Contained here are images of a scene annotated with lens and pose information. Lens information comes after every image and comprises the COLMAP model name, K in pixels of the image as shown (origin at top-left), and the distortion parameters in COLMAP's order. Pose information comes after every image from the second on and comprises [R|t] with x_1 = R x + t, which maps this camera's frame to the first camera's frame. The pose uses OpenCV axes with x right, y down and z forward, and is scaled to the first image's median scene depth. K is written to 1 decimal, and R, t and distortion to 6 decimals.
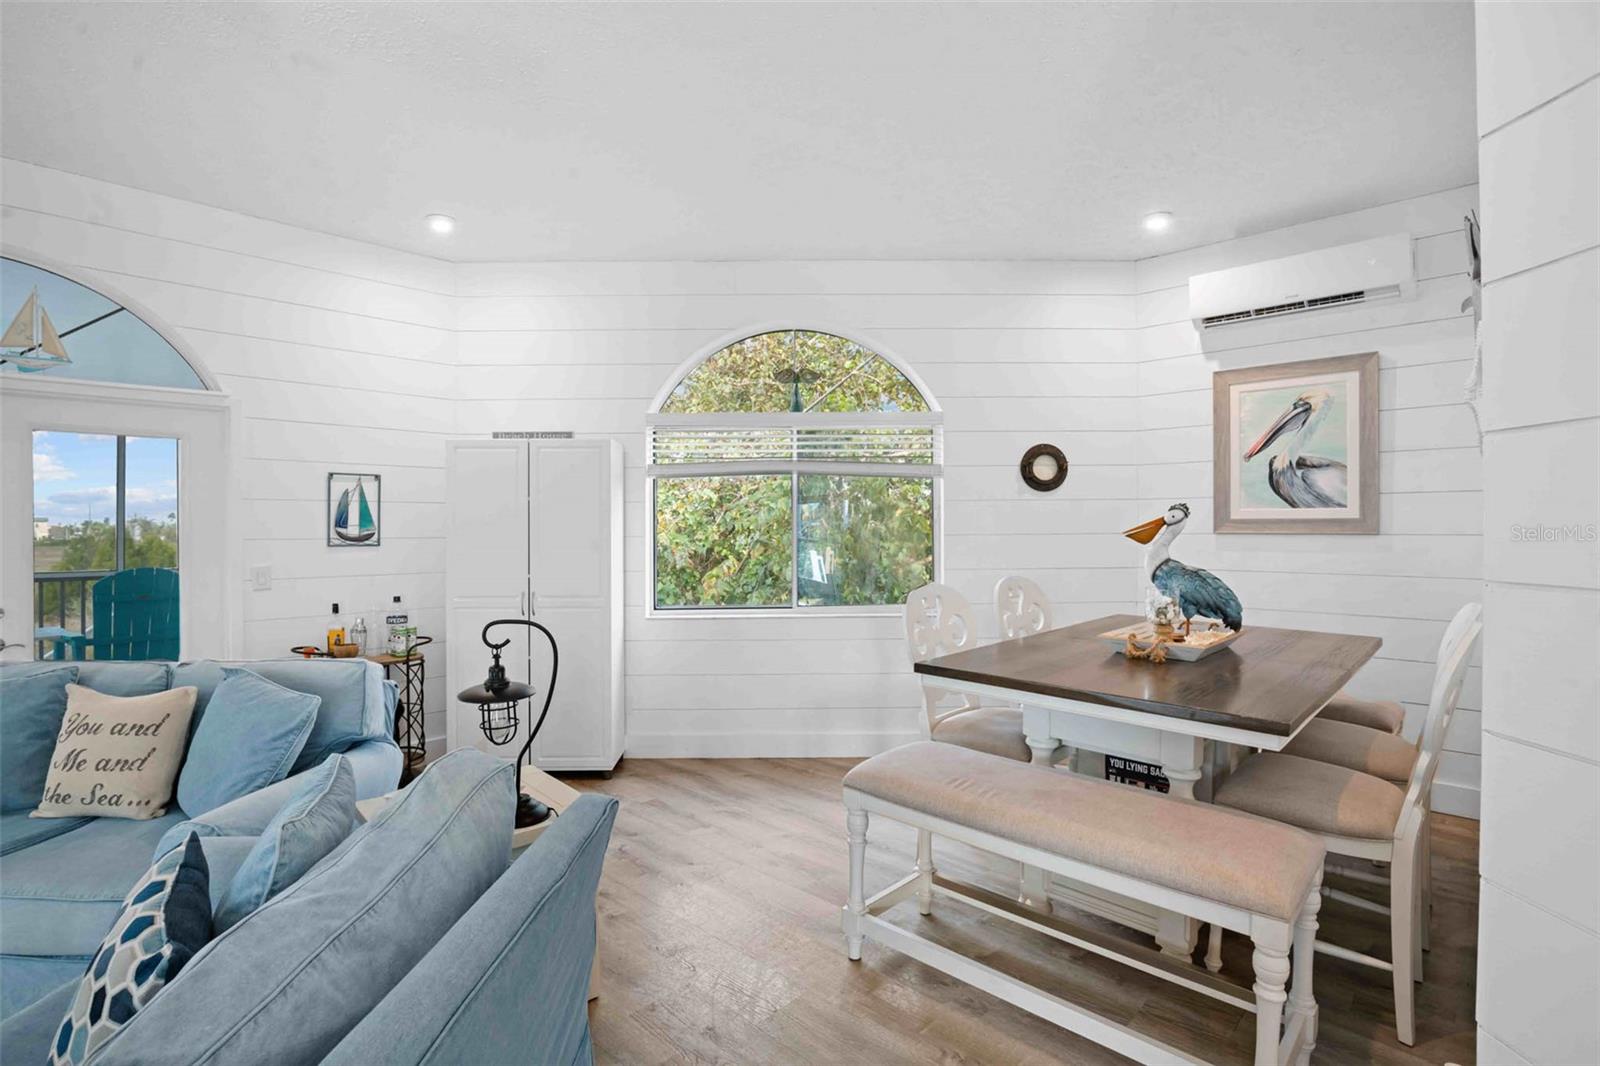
lens RADIAL K [[750.8, 0, 825.0], [0, 750.8, 524.1], [0, 0, 1]] dist [0.017673, -0.013716]
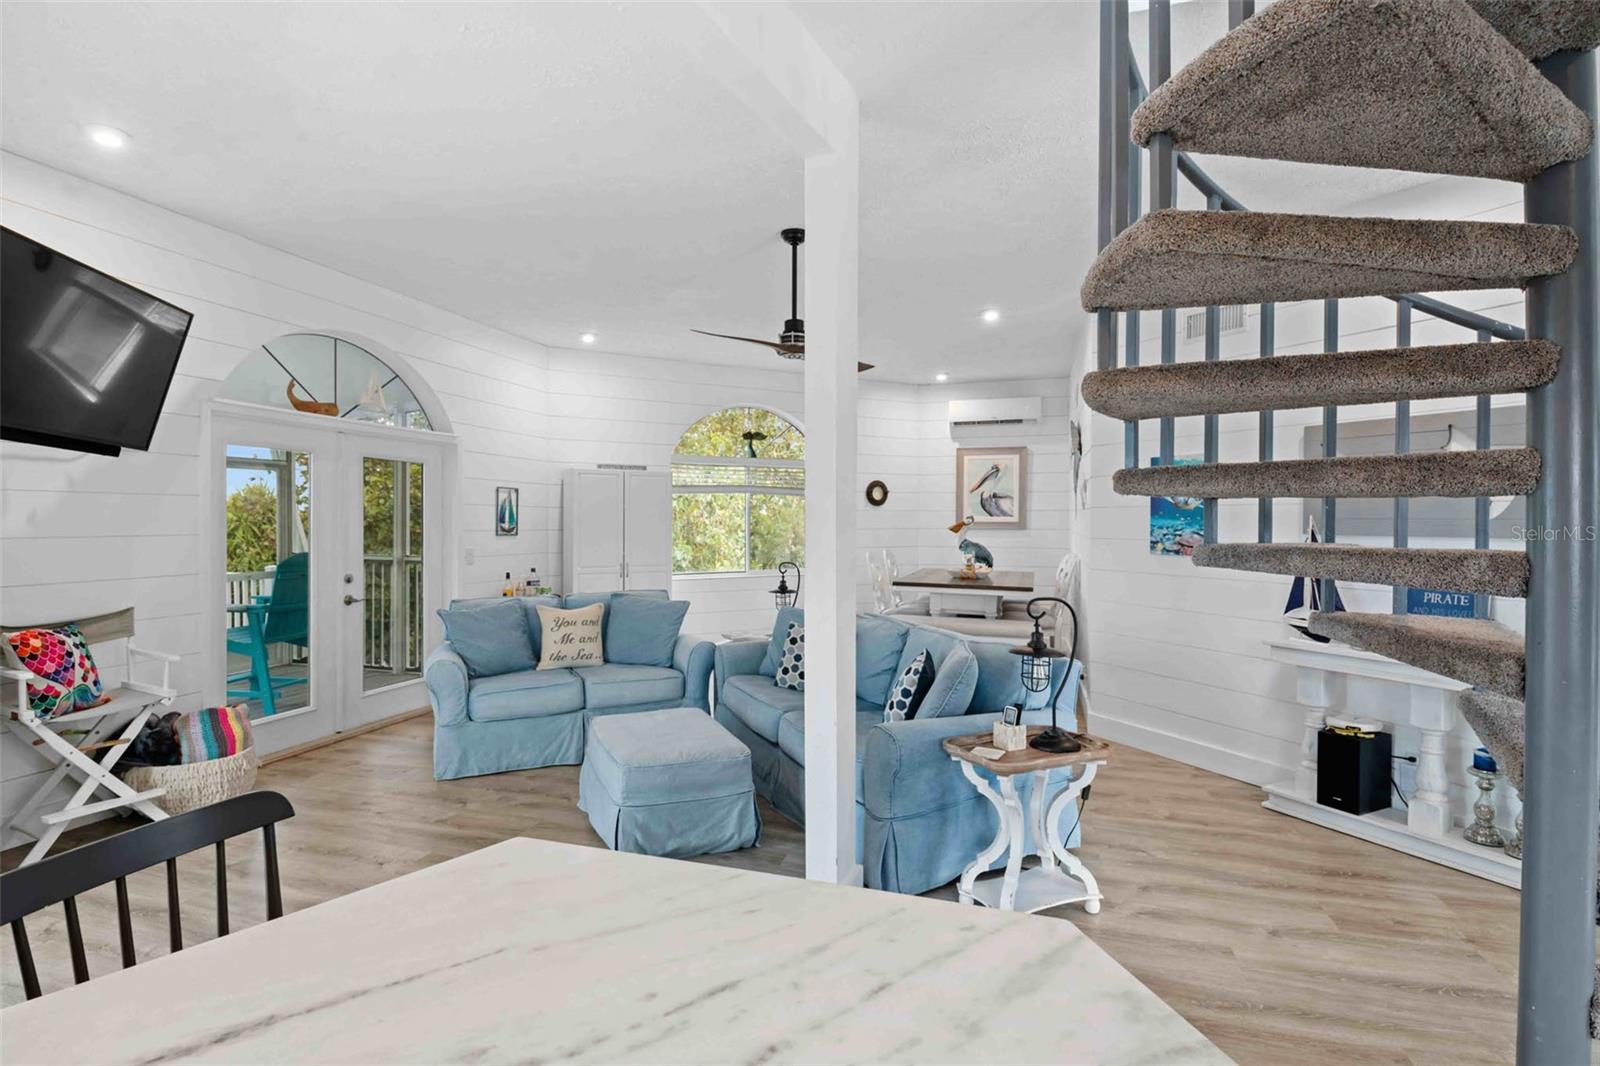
lens RADIAL K [[750.8, 0, 787.7], [0, 750.8, 528.6], [0, 0, 1]] dist [0.017673, -0.013716]
pose [[0.900749, 0.002349, 0.434333, -0.794779], [-0.007267, 0.999927, 0.009663, -0.003731], [-0.434279, -0.011860, 0.900700, -0.638366]]
